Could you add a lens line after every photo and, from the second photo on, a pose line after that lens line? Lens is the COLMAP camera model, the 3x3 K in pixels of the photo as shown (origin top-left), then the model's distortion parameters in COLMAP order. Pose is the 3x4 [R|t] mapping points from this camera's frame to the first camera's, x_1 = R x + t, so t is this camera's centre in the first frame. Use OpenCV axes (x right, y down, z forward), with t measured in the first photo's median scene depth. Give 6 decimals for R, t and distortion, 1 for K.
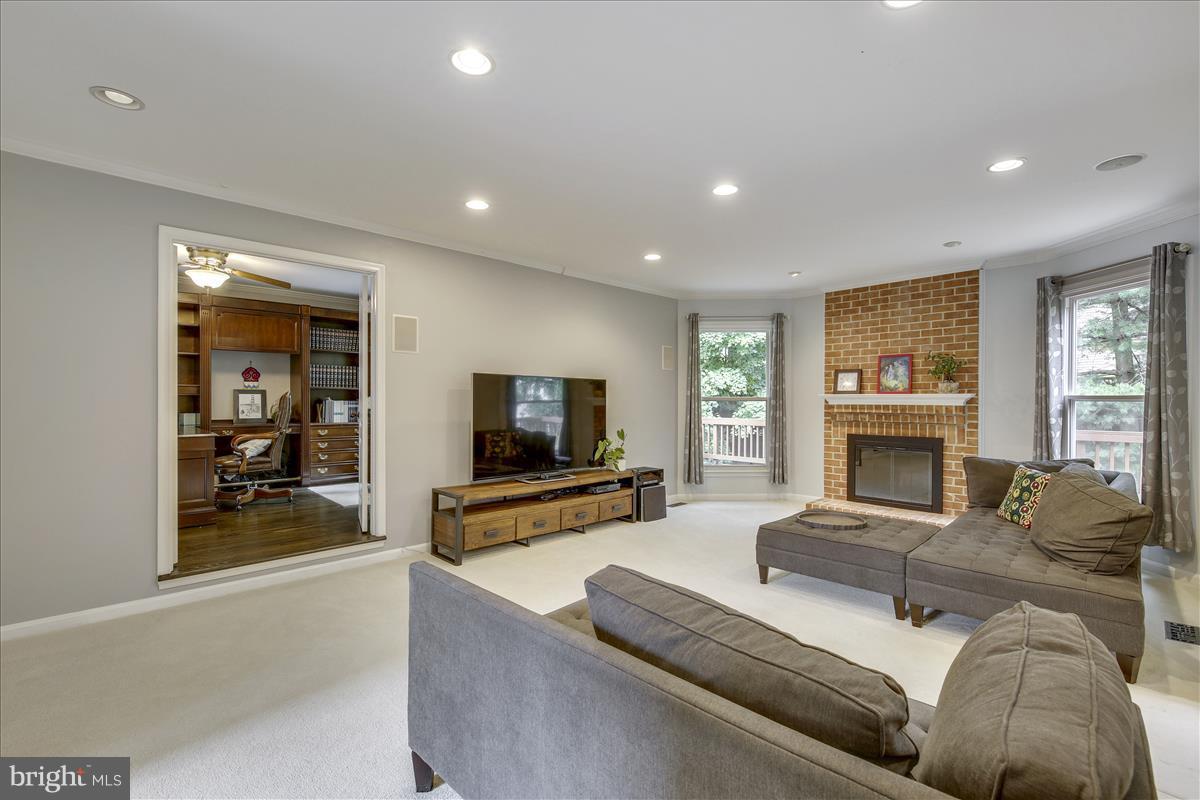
lens RADIAL K [[520.5, 0, 600.7], [0, 520.5, 403.5], [0, 0, 1]] dist [0.000833, -0.000444]
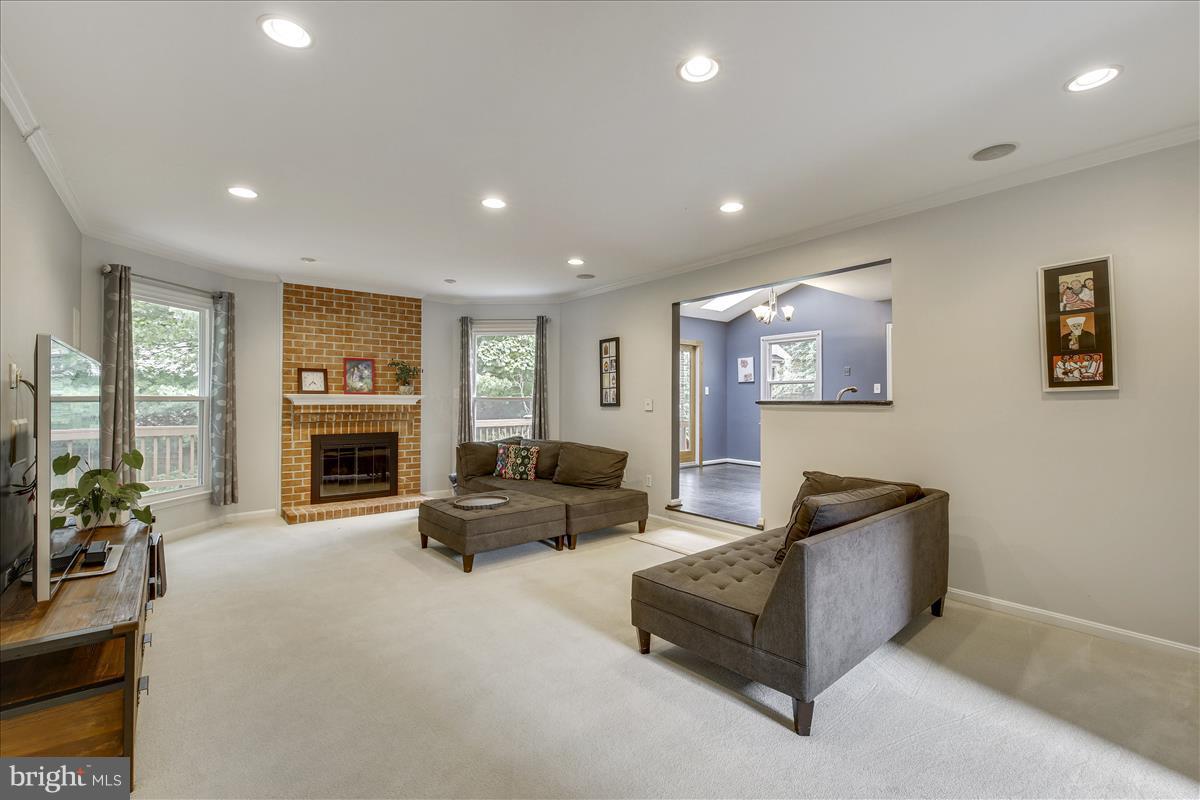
lens RADIAL K [[520.5, 0, 600.2], [0, 520.5, 395.2], [0, 0, 1]] dist [0.000833, -0.000444]
pose [[0.098980, 0.010167, 0.995037, -0.452973], [0.005581, 0.999926, -0.010772, -0.002546], [-0.995074, 0.006620, 0.098916, 0.386146]]
